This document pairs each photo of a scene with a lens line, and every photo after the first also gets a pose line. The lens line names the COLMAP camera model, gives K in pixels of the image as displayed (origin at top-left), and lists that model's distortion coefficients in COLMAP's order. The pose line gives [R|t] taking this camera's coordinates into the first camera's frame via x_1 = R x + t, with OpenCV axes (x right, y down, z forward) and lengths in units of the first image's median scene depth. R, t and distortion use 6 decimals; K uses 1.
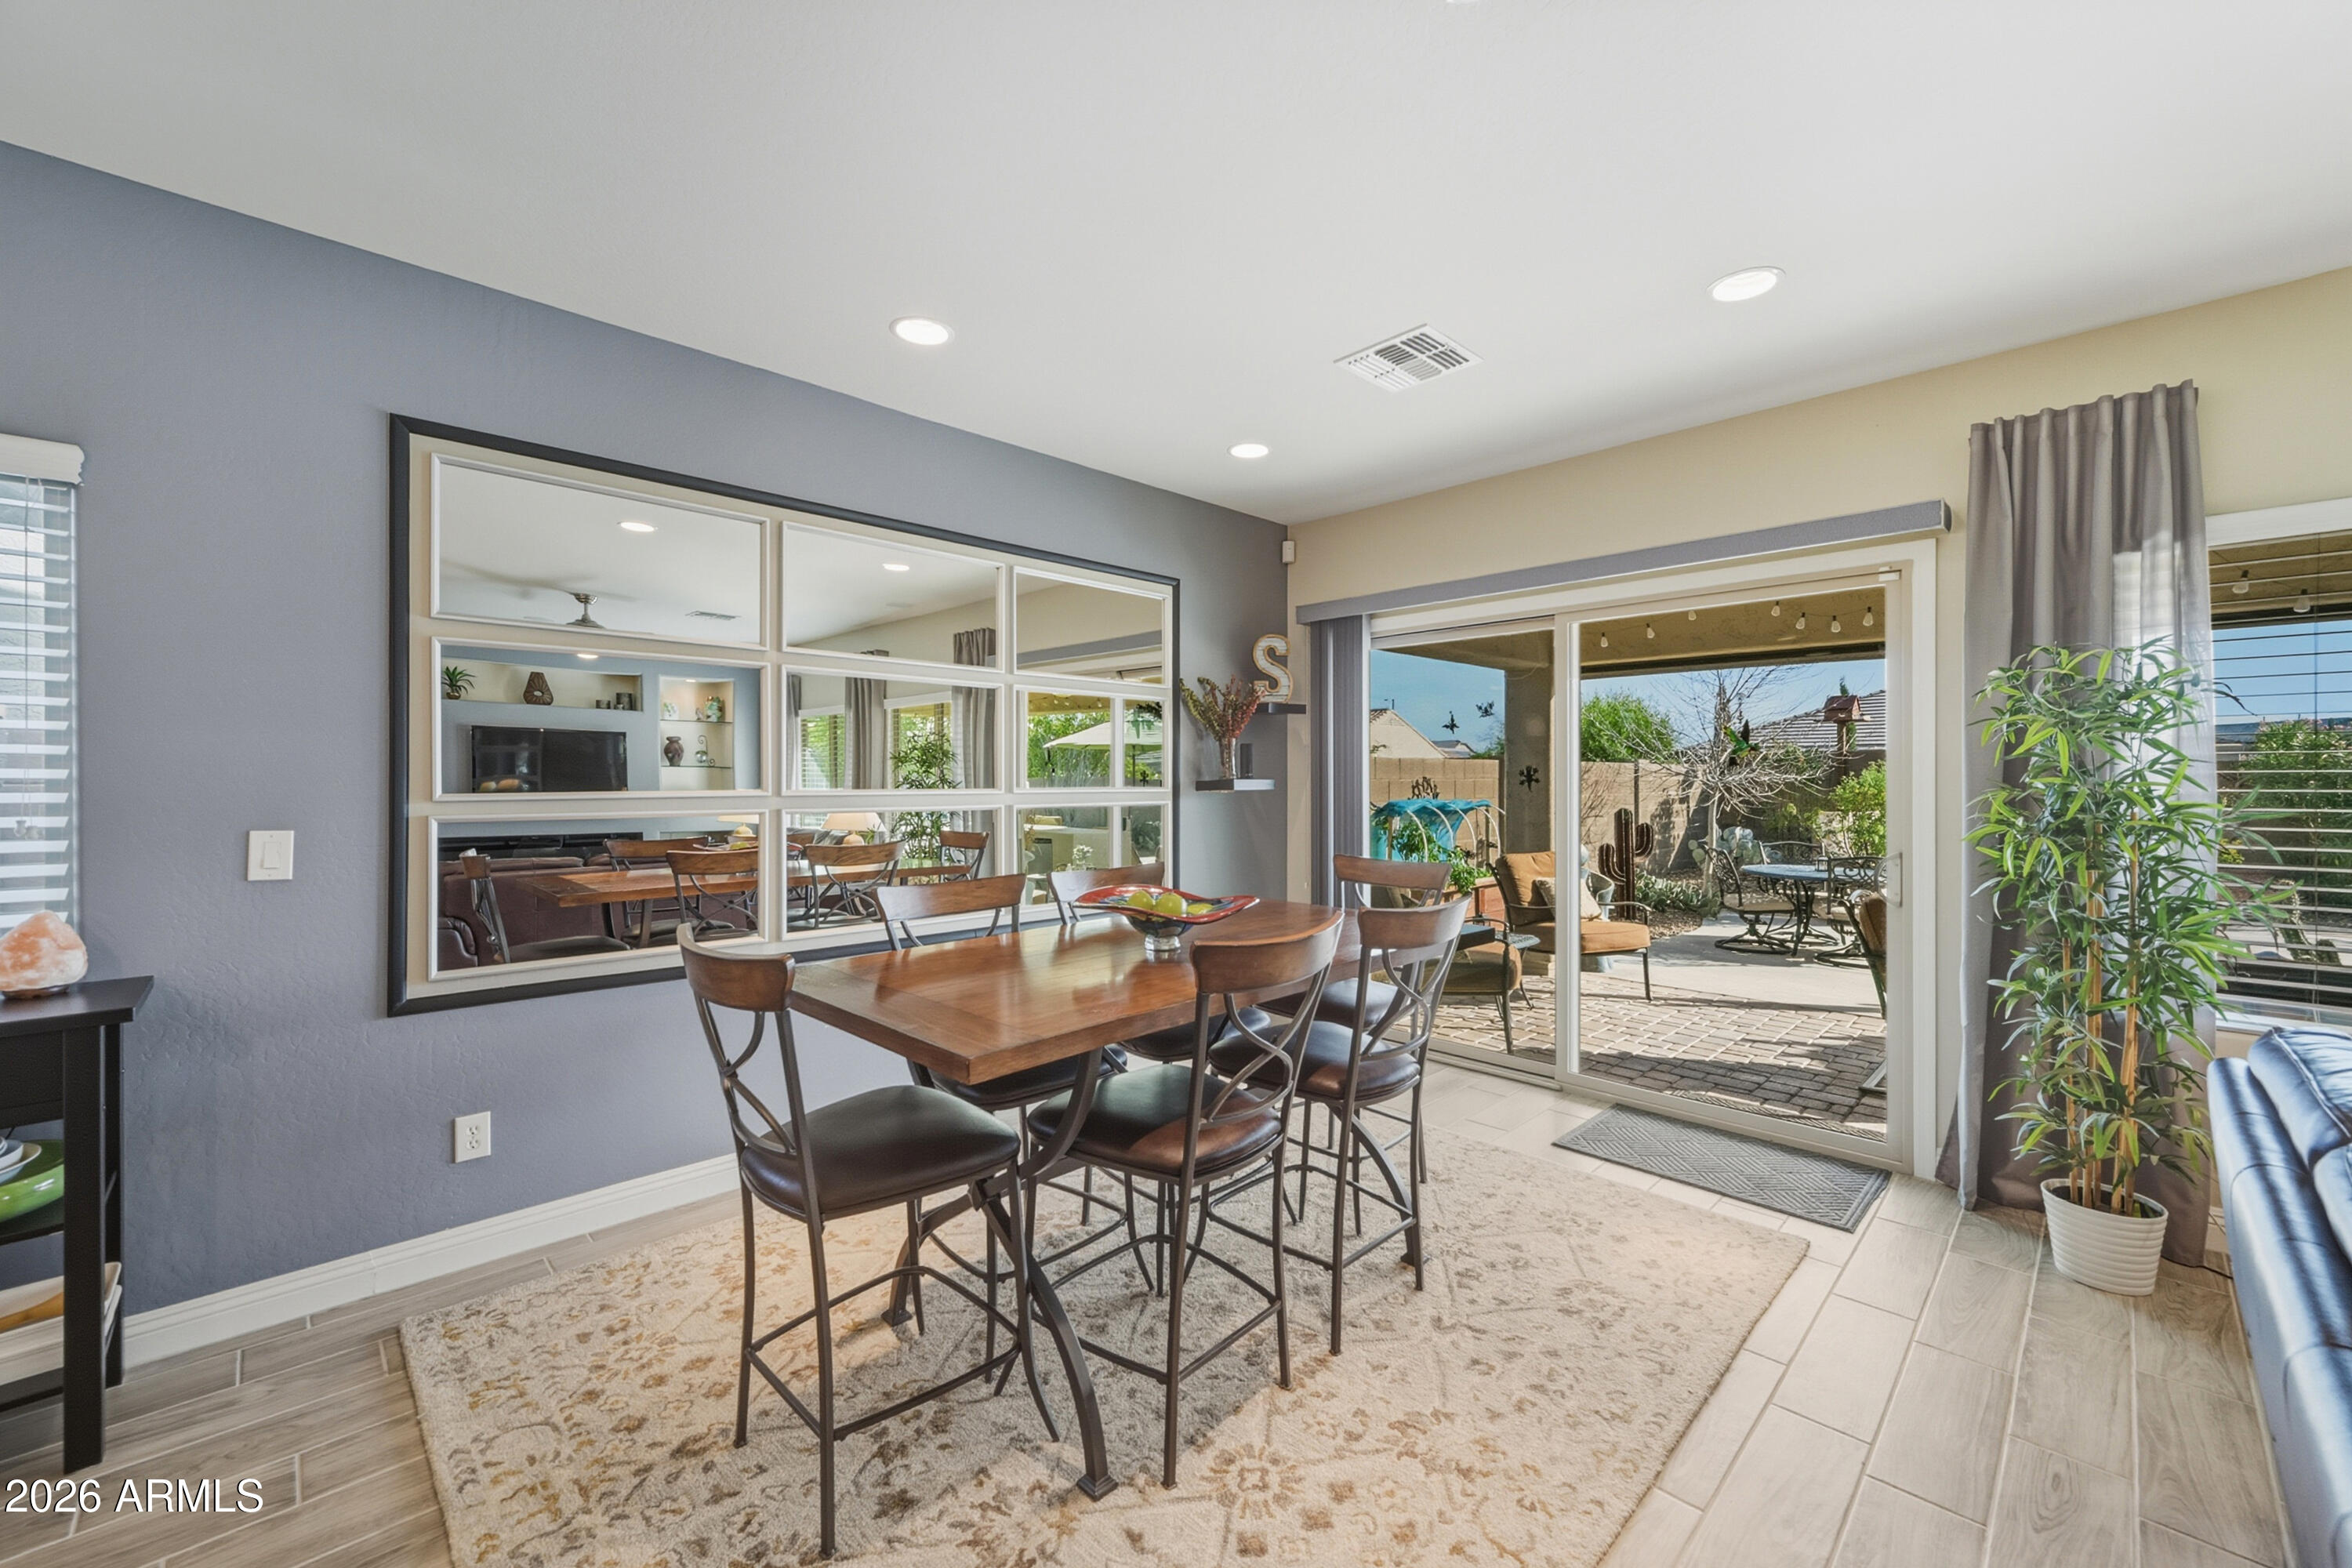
lens RADIAL K [[927.4, 0, 1161.3], [0, 927.4, 777.5], [0, 0, 1]] dist [-0.005594, 0.000756]
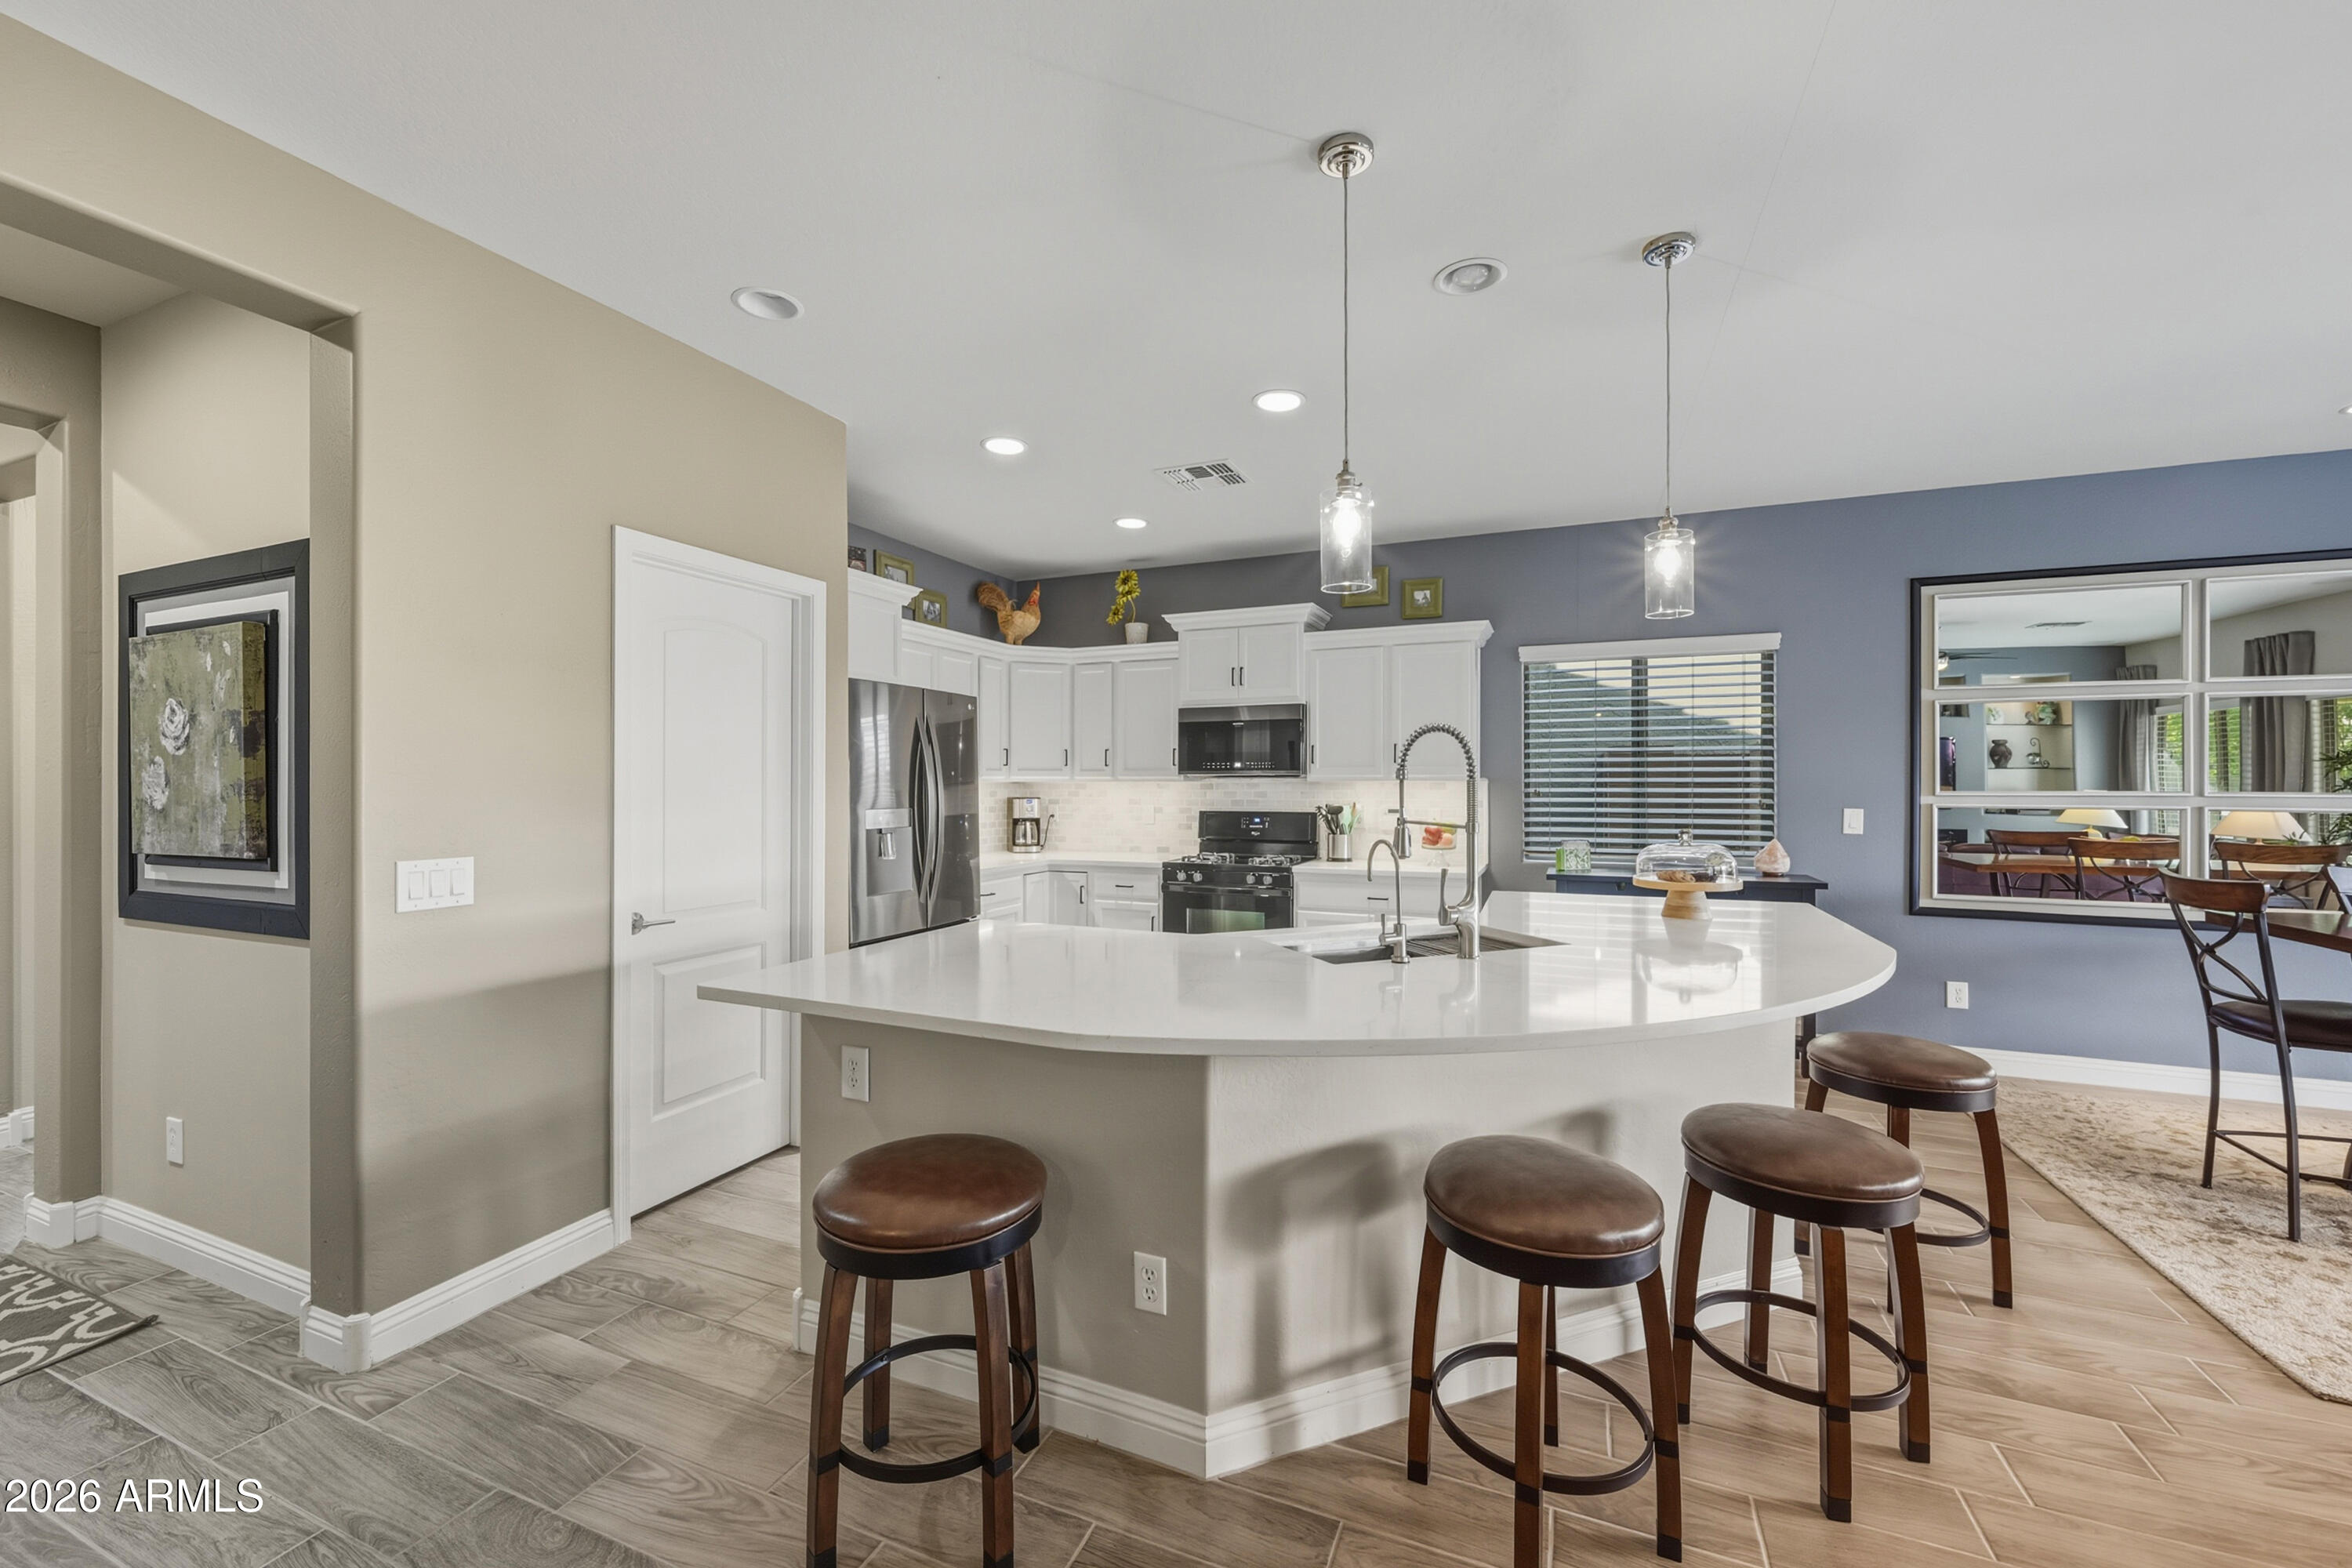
lens RADIAL K [[927.4, 0, 1172.4], [0, 927.4, 781.9], [0, 0, 1]] dist [-0.005594, 0.000756]
pose [[0.393198, 0.001558, -0.919452, 0.235382], [0.001900, 0.999995, 0.002507, -0.006457], [0.919452, -0.002733, 0.393193, -0.959621]]
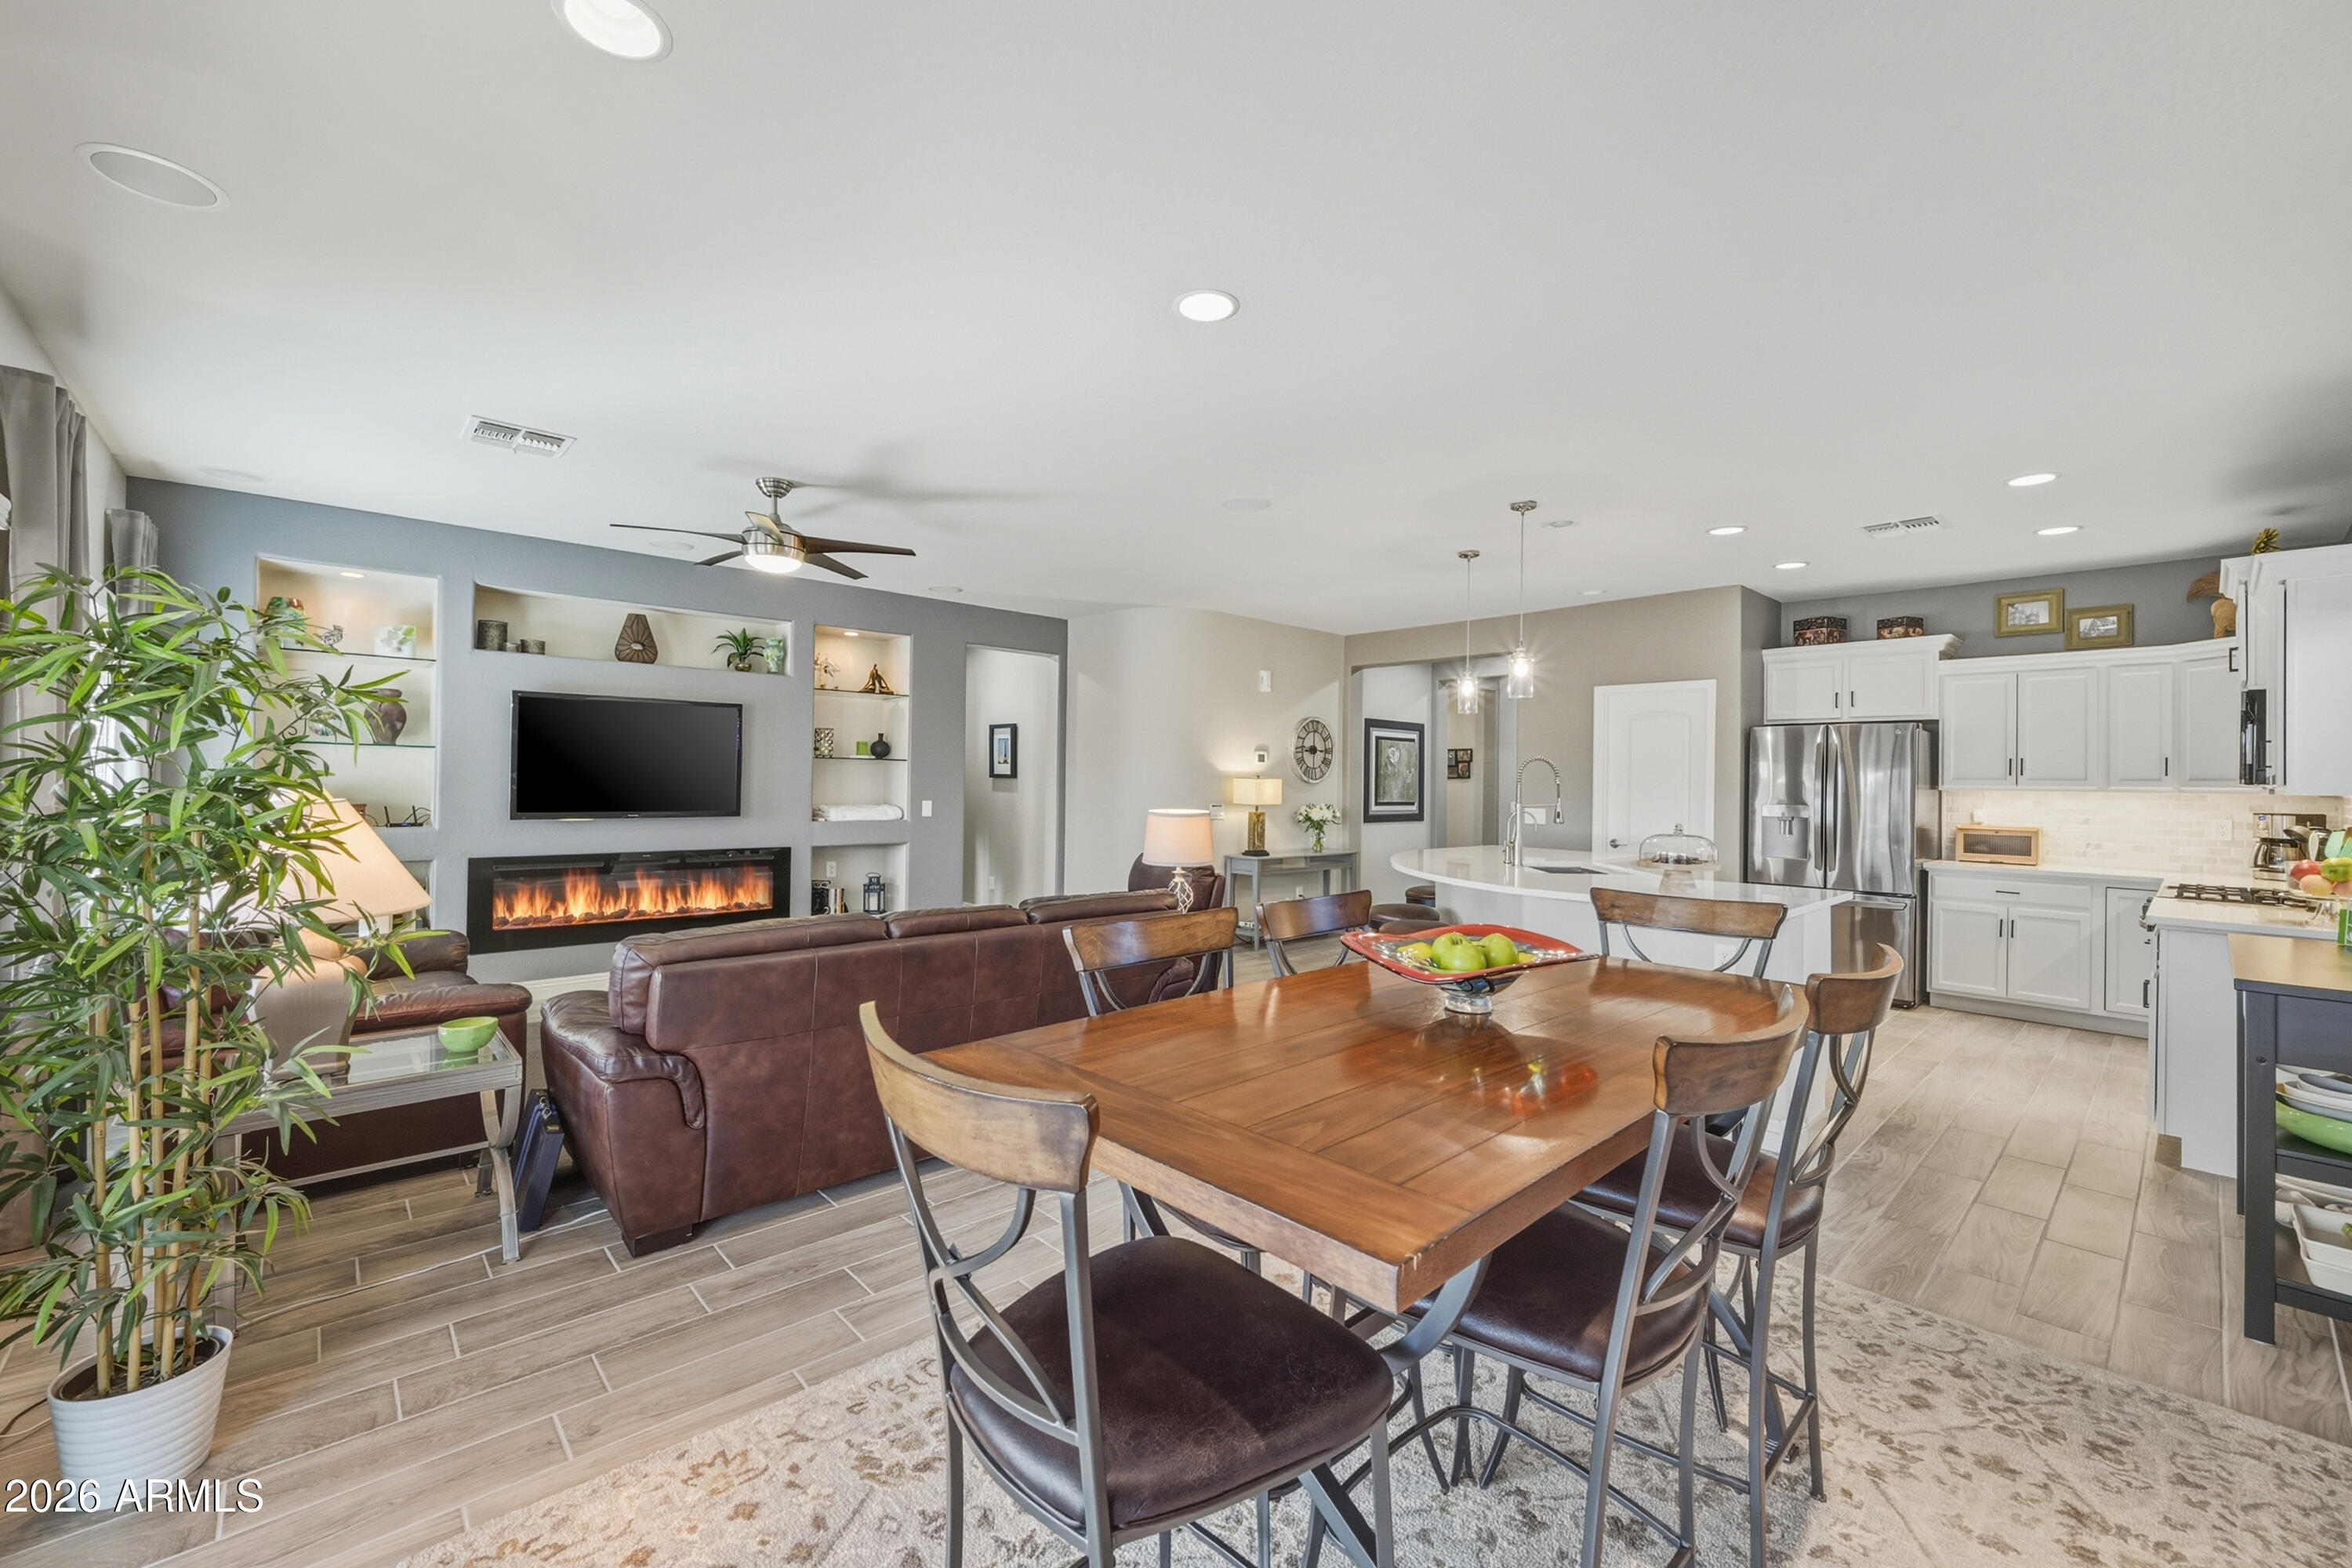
lens RADIAL K [[927.4, 0, 1173.6], [0, 927.4, 771.1], [0, 0, 1]] dist [-0.005594, 0.000756]
pose [[-0.999497, -0.011567, 0.029538, 0.202981], [-0.011903, 0.999866, -0.011253, -0.000869], [-0.029404, -0.011599, -0.999500, 1.614621]]
